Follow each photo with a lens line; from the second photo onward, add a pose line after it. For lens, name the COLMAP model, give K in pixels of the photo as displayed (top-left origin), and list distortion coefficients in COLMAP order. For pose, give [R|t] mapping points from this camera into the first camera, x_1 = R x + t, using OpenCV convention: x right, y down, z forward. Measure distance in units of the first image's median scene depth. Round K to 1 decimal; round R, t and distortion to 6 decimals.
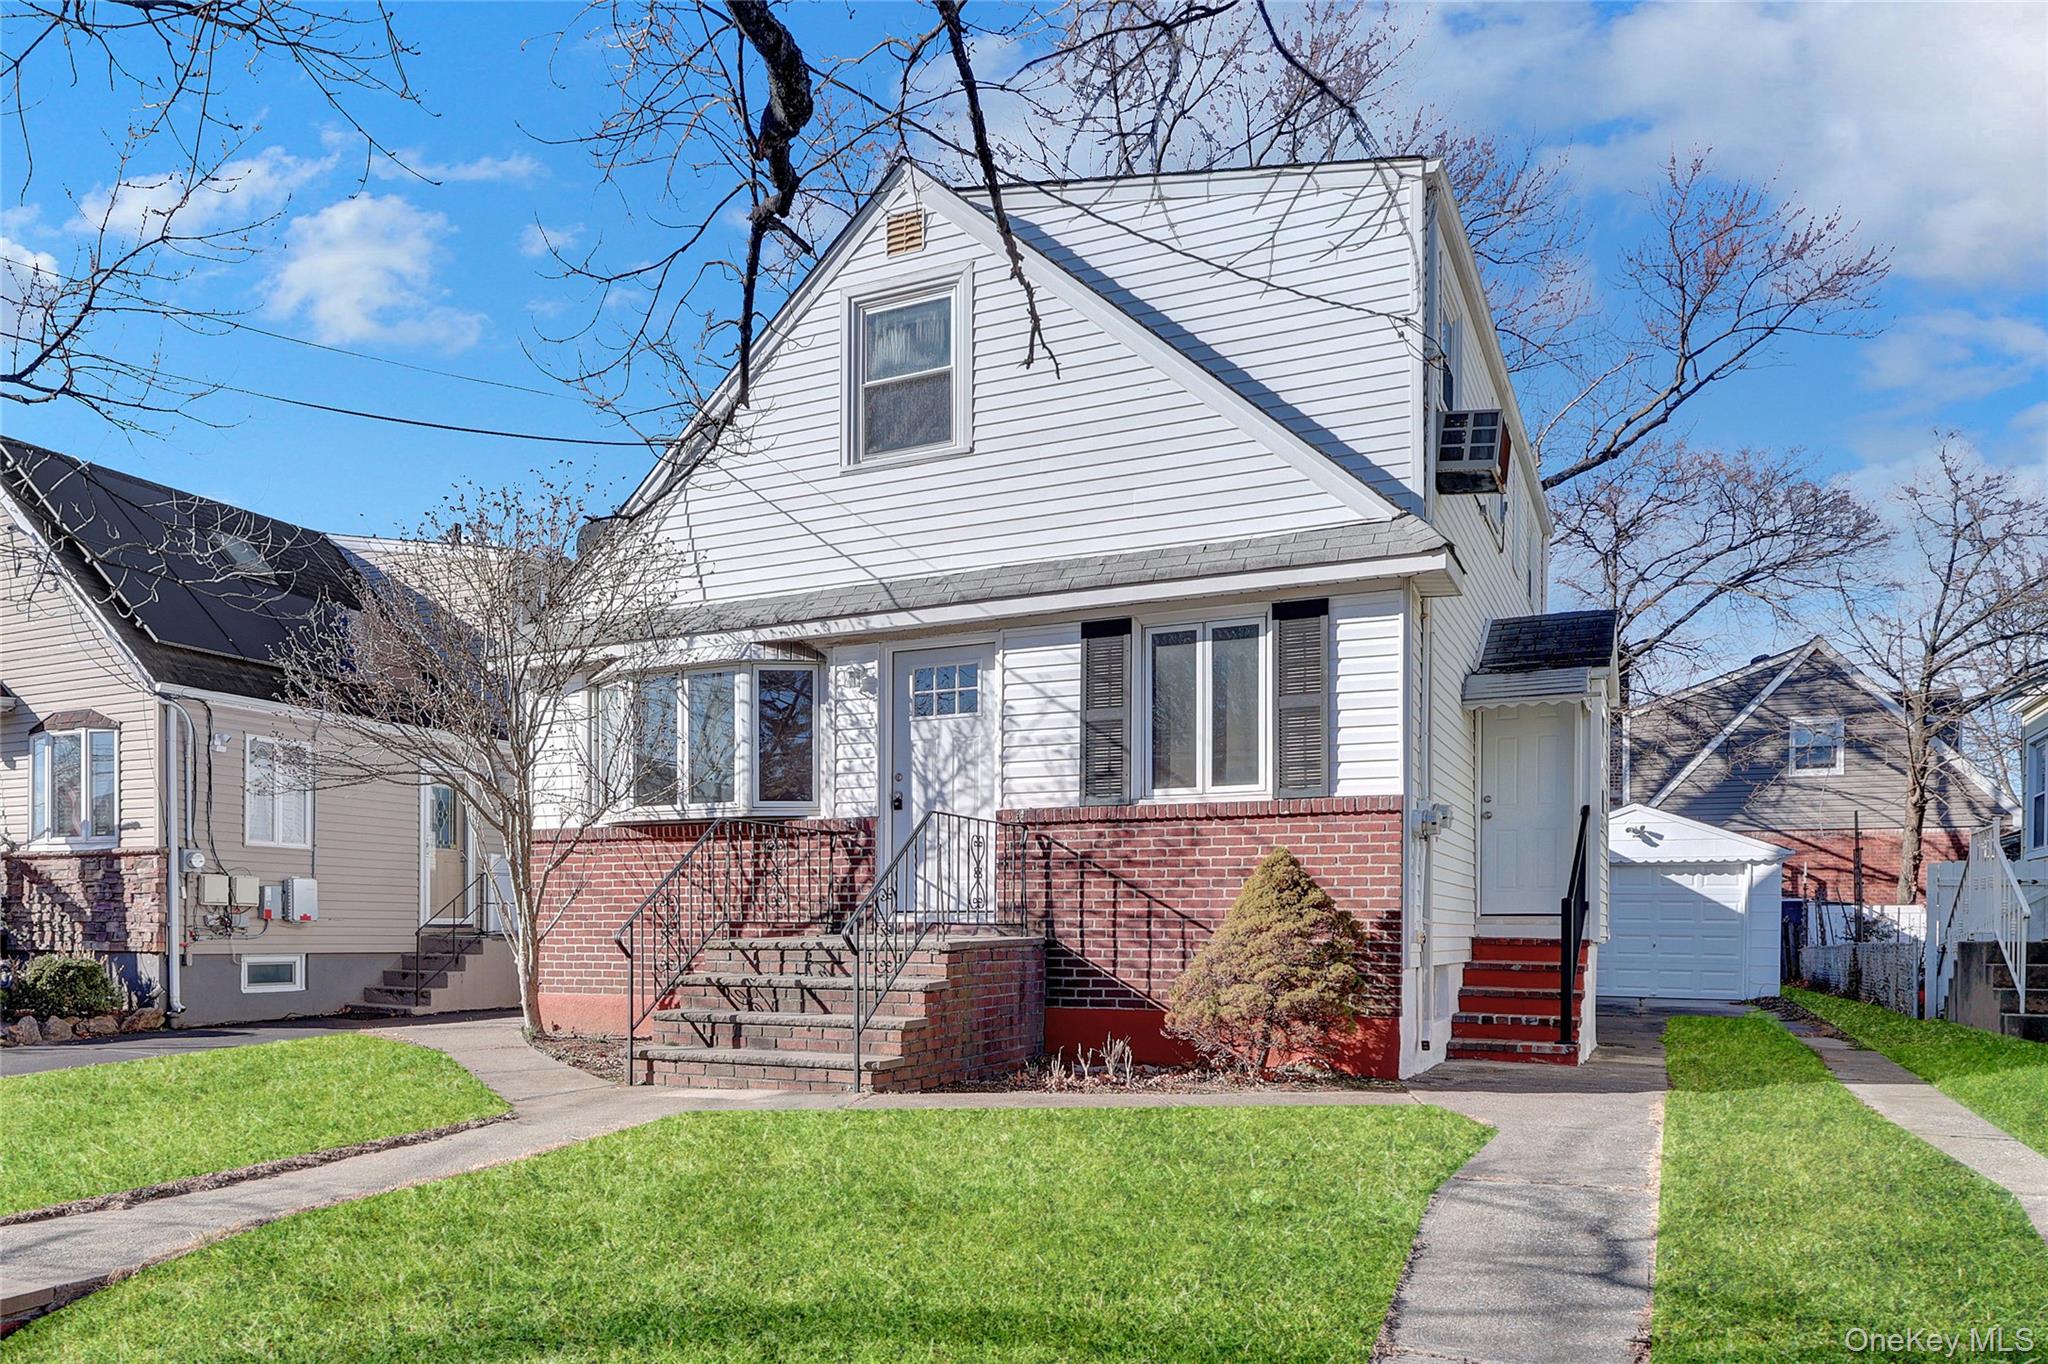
lens RADIAL K [[947.7, 0, 1028.5], [0, 947.7, 677.6], [0, 0, 1]] dist [-0.004742, 0.003415]
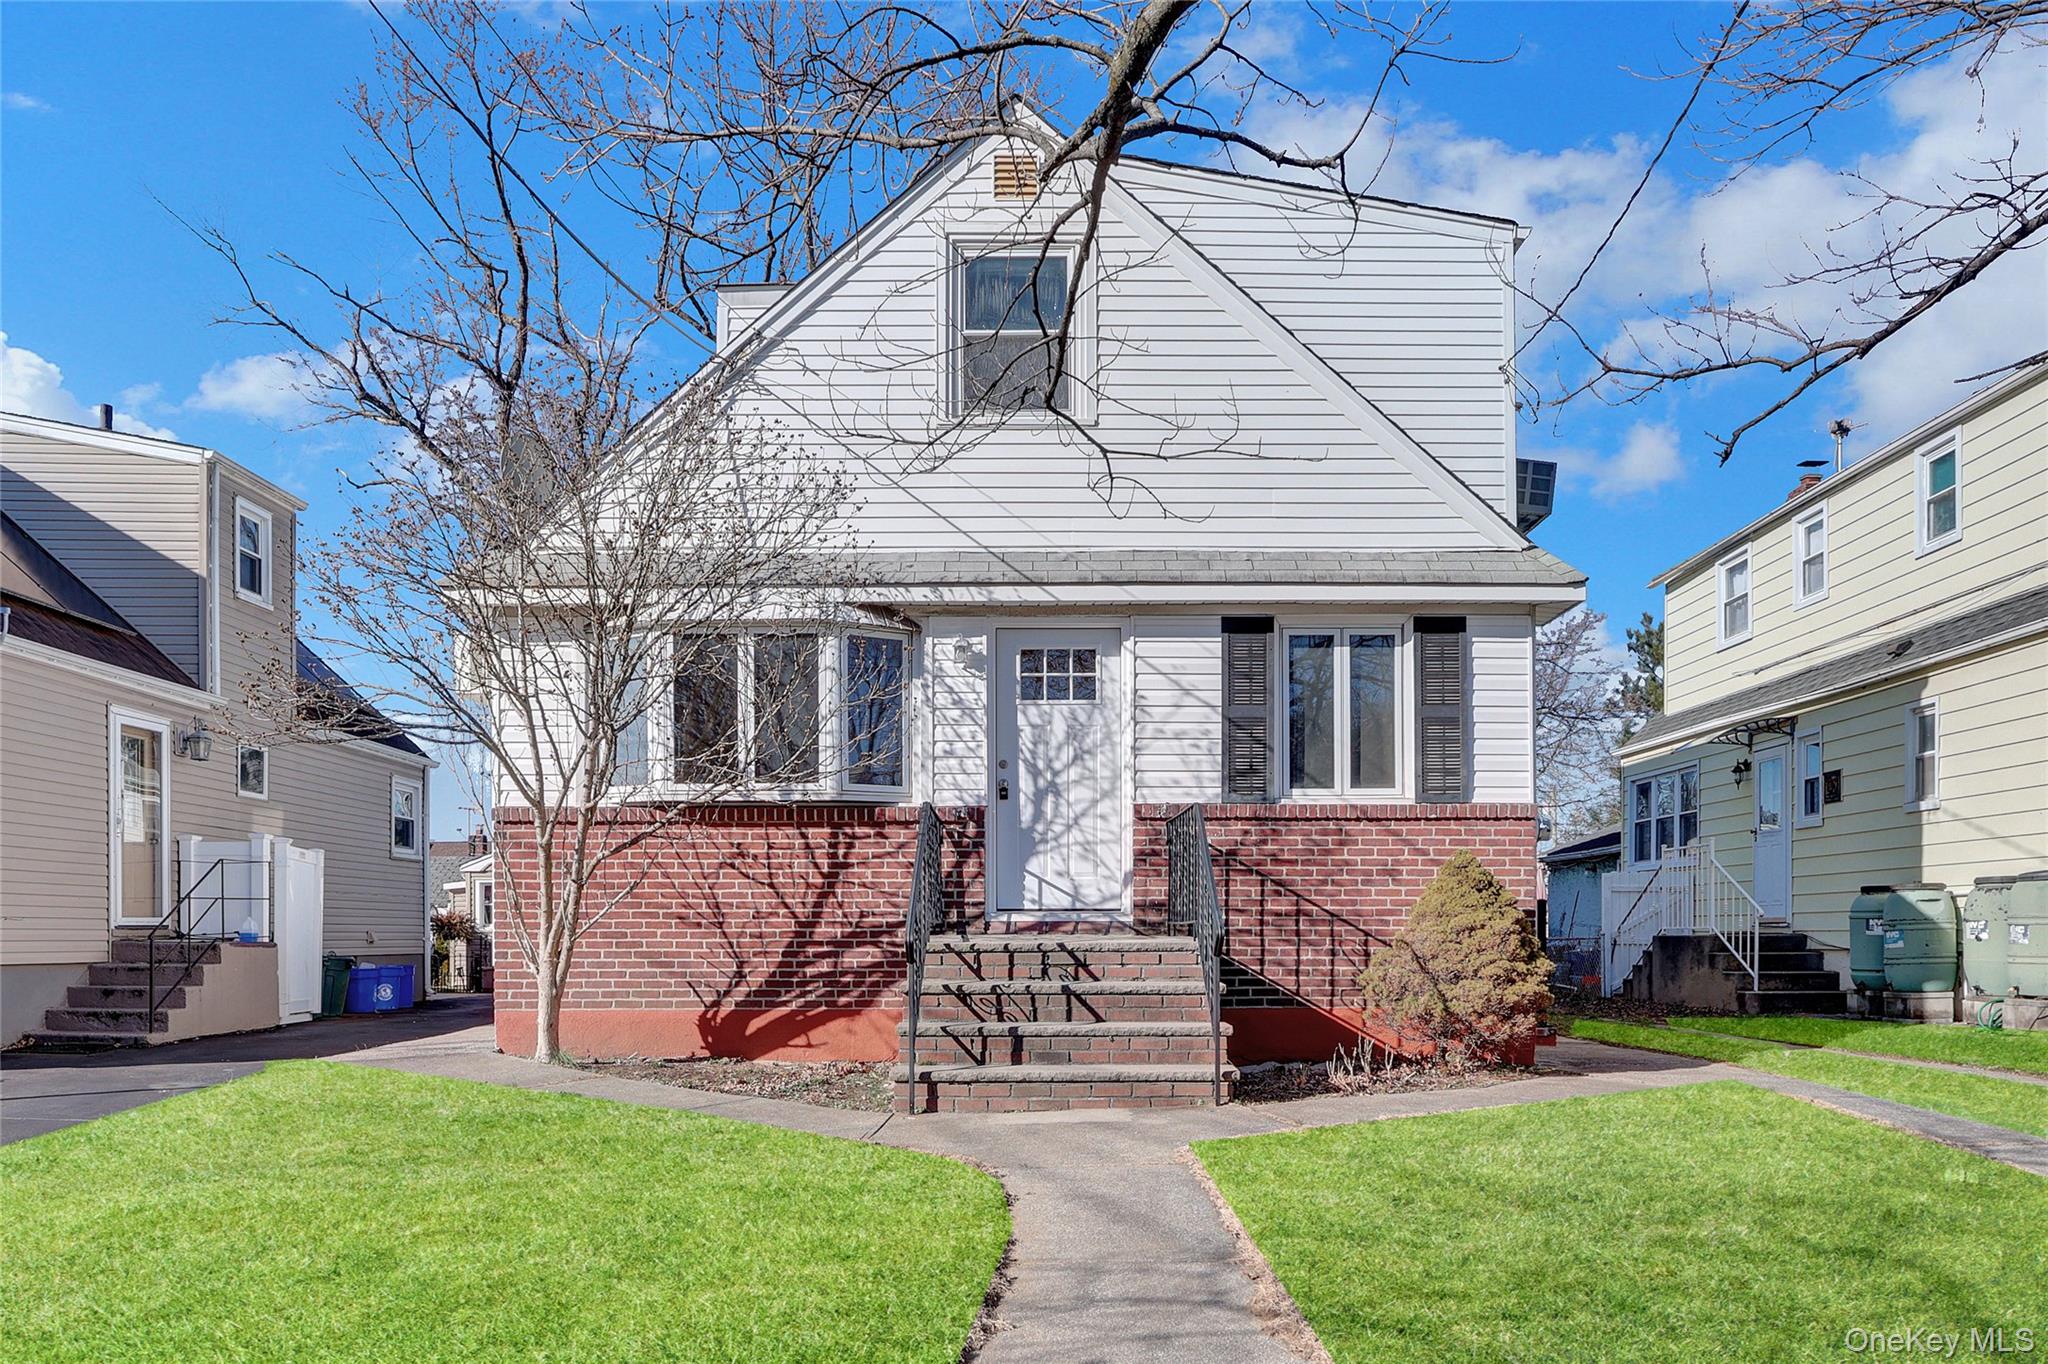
lens RADIAL K [[947.7, 0, 1026.6], [0, 947.7, 687.5], [0, 0, 1]] dist [-0.004742, 0.003415]
pose [[0.948784, 0.074781, 0.306948, -0.435925], [-0.077865, 0.996961, -0.002204, 0.033462], [-0.306180, -0.021809, 0.951724, 0.126386]]
